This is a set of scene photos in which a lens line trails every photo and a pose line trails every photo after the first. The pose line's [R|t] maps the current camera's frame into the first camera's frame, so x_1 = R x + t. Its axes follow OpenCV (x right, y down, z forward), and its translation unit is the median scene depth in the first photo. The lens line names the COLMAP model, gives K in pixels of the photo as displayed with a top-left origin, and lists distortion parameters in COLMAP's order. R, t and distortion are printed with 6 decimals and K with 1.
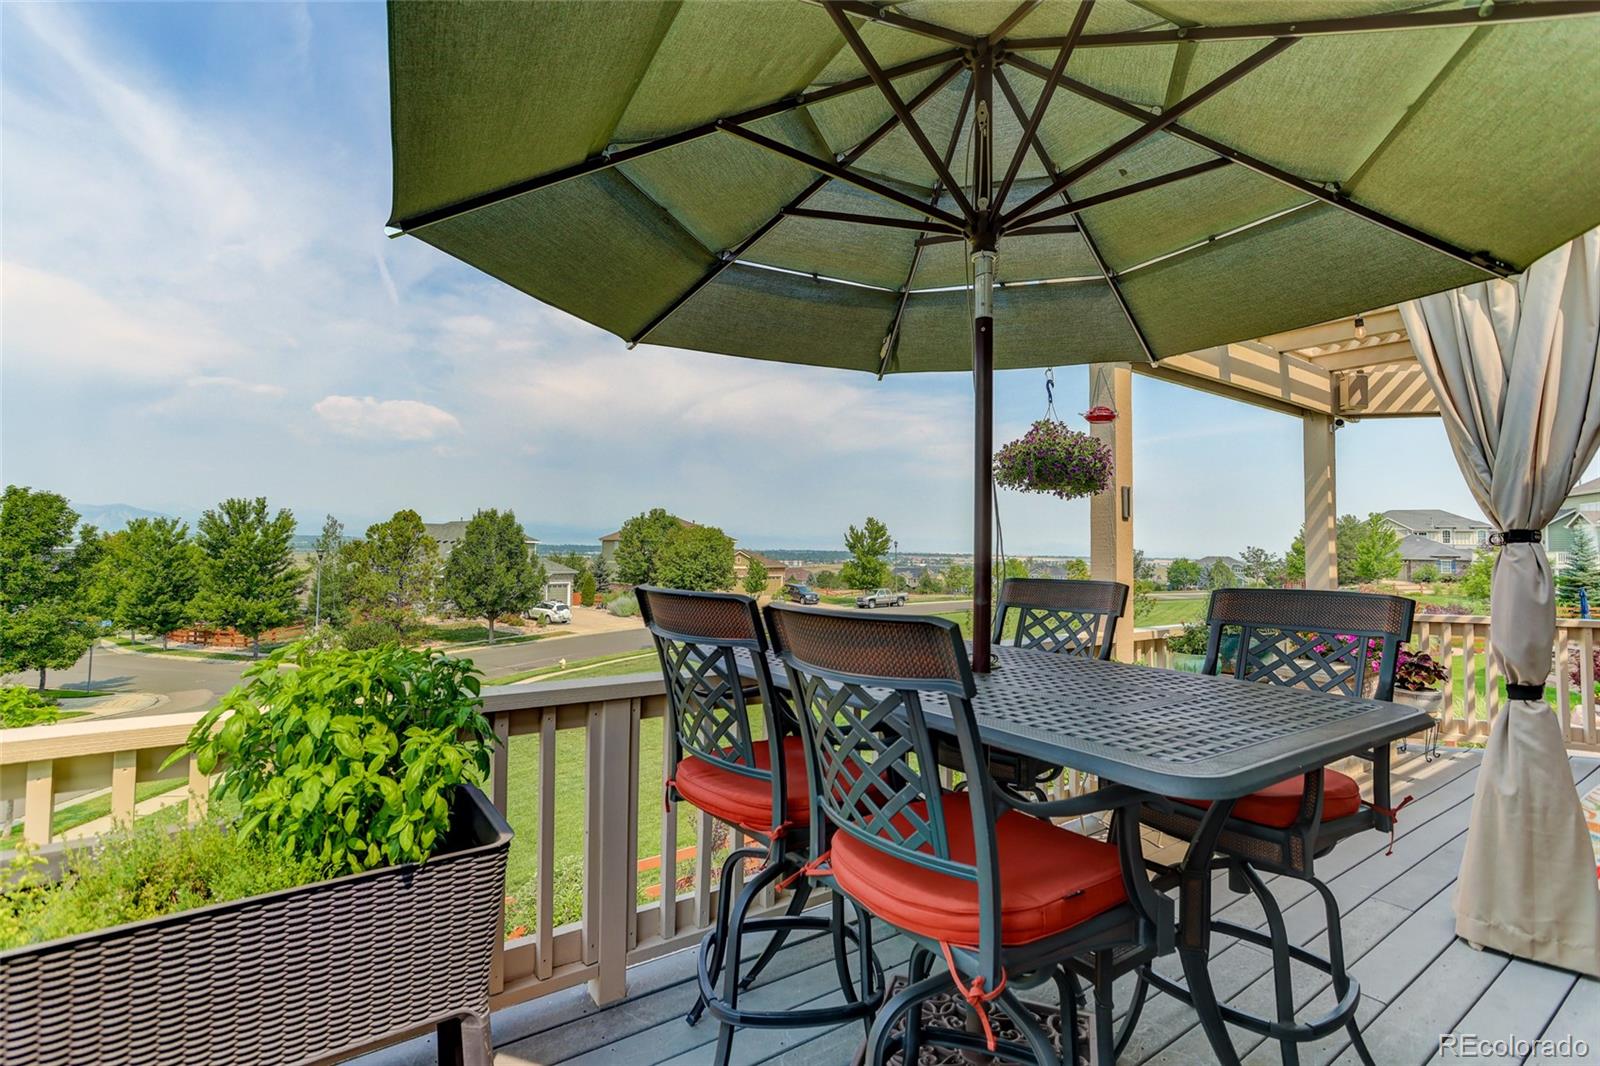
lens RADIAL K [[752.3, 0, 800.0], [0, 752.3, 533.0], [0, 0, 1]] dist [-0.001033, -0.000236]
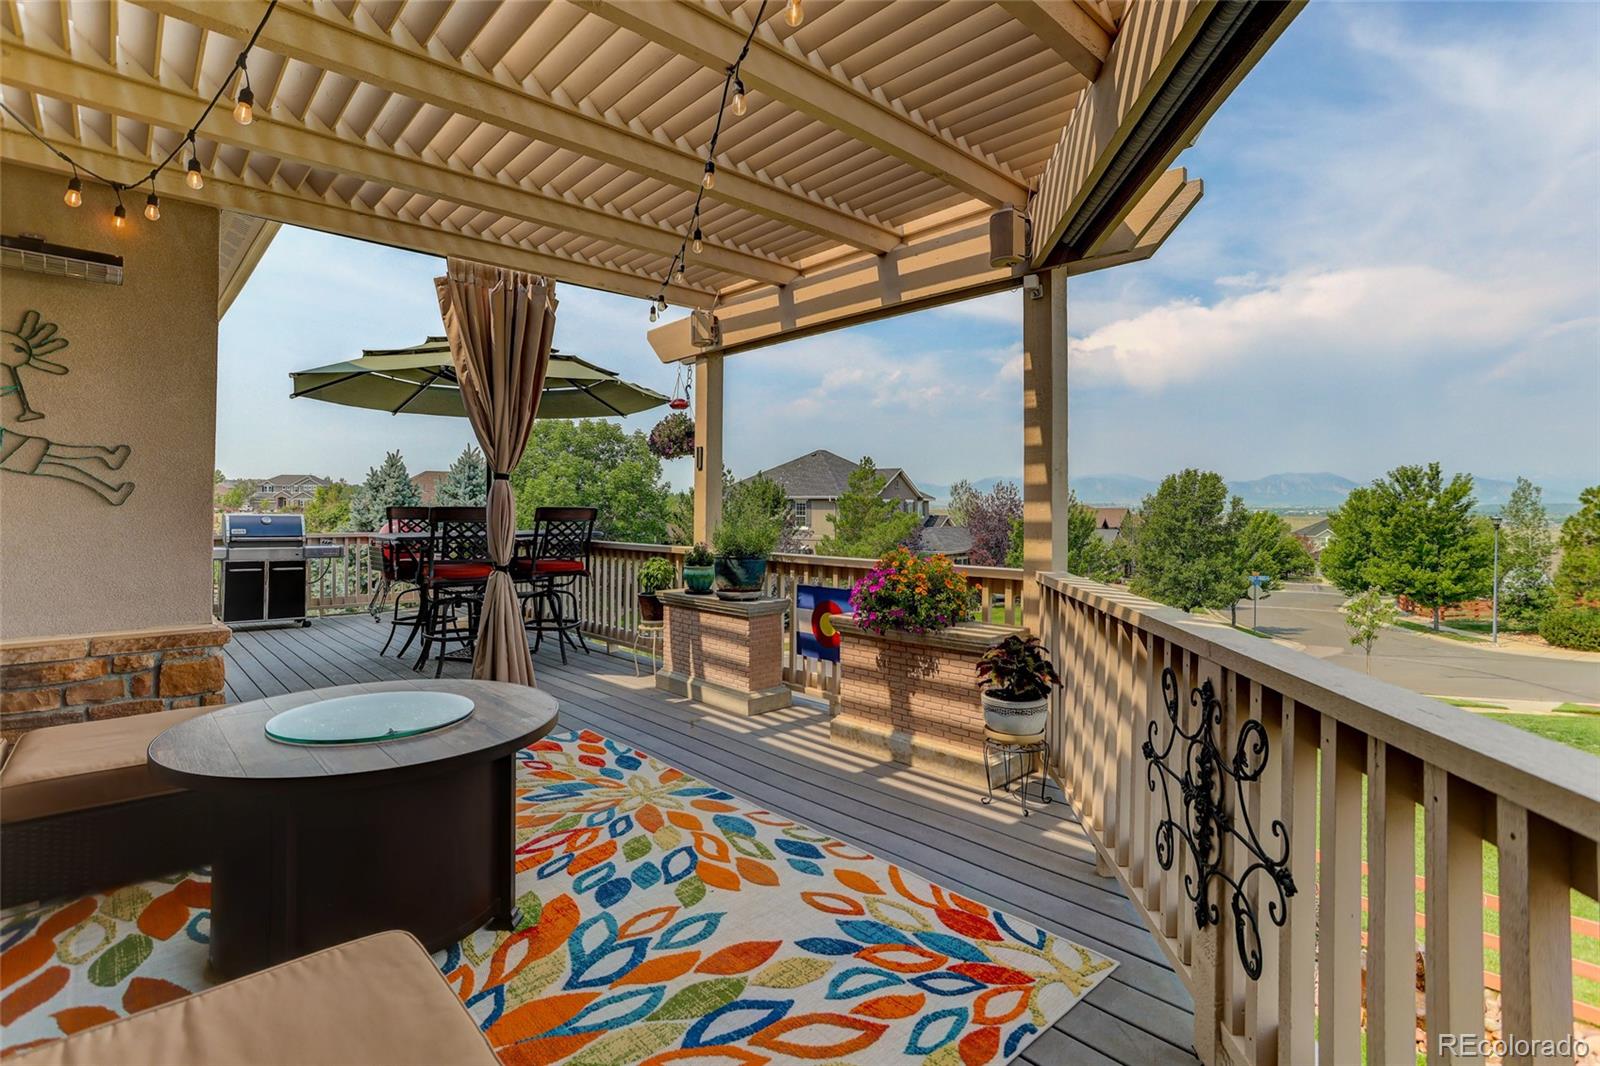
lens RADIAL K [[766.7, 0, 799.5], [0, 766.7, 511.4], [0, 0, 1]] dist [-0.000329, -0.000054]
pose [[0.112506, -0.008505, -0.993615, 0.164008], [0.017602, 0.999824, -0.006565, 0.006414], [0.993495, -0.016751, 0.112636, 0.092788]]
